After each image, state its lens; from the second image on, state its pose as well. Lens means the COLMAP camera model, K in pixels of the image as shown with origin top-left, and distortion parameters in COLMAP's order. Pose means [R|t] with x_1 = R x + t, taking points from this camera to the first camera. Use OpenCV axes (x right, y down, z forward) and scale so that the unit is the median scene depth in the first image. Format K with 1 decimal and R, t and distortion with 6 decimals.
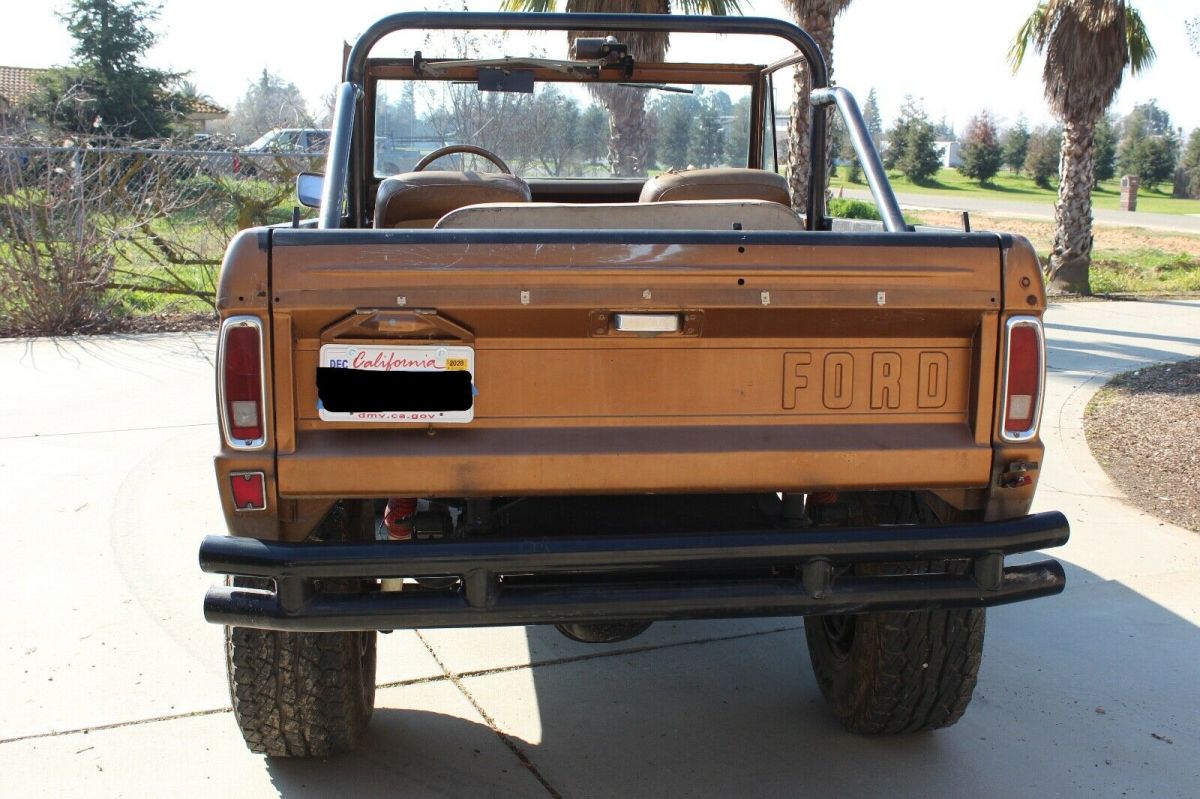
lens RADIAL K [[1251.2, 0, 600.0], [0, 1251.2, 350.5], [0, 0, 1]] dist [-0.126648, 0.169349]
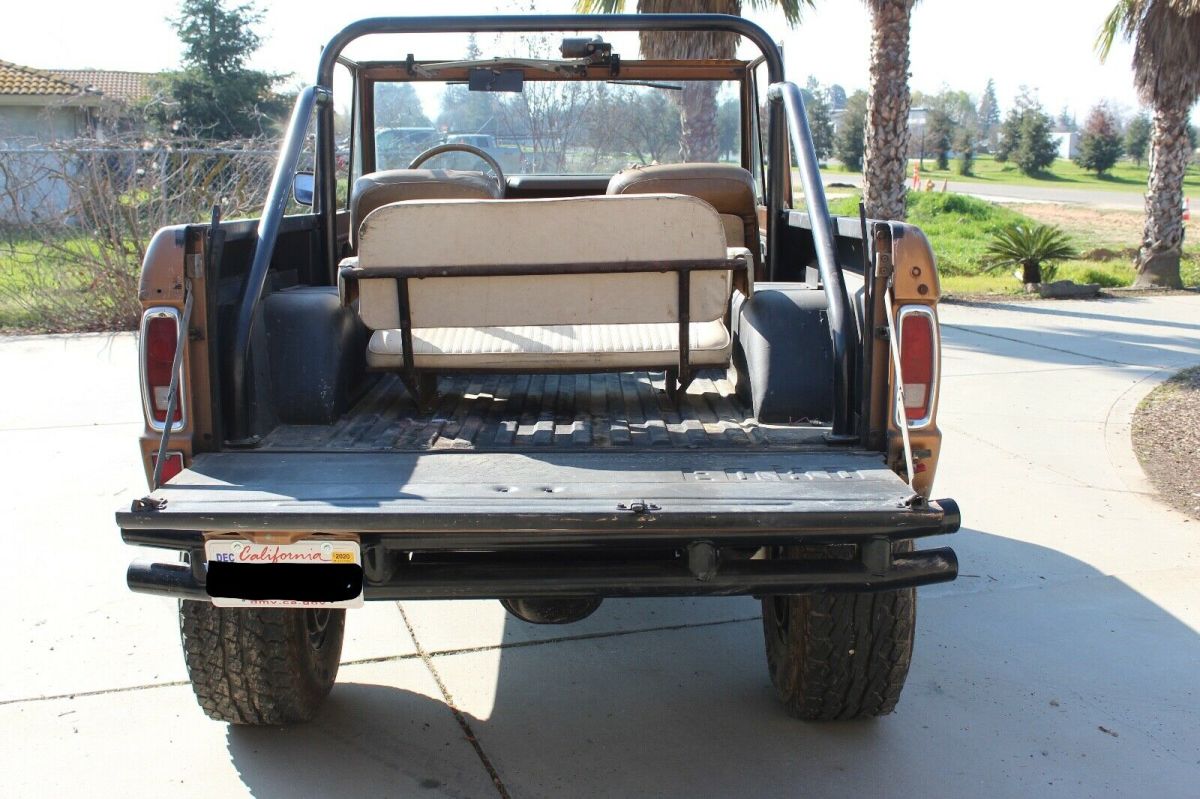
lens RADIAL K [[1251.2, 0, 600.0], [0, 1251.2, 350.5], [0, 0, 1]] dist [-0.126648, 0.169349]
pose [[0.996262, 0.000532, -0.086381, 0.099620], [-0.000243, 0.999994, 0.003358, 0.003270], [0.086383, -0.003324, 0.996256, -0.019453]]
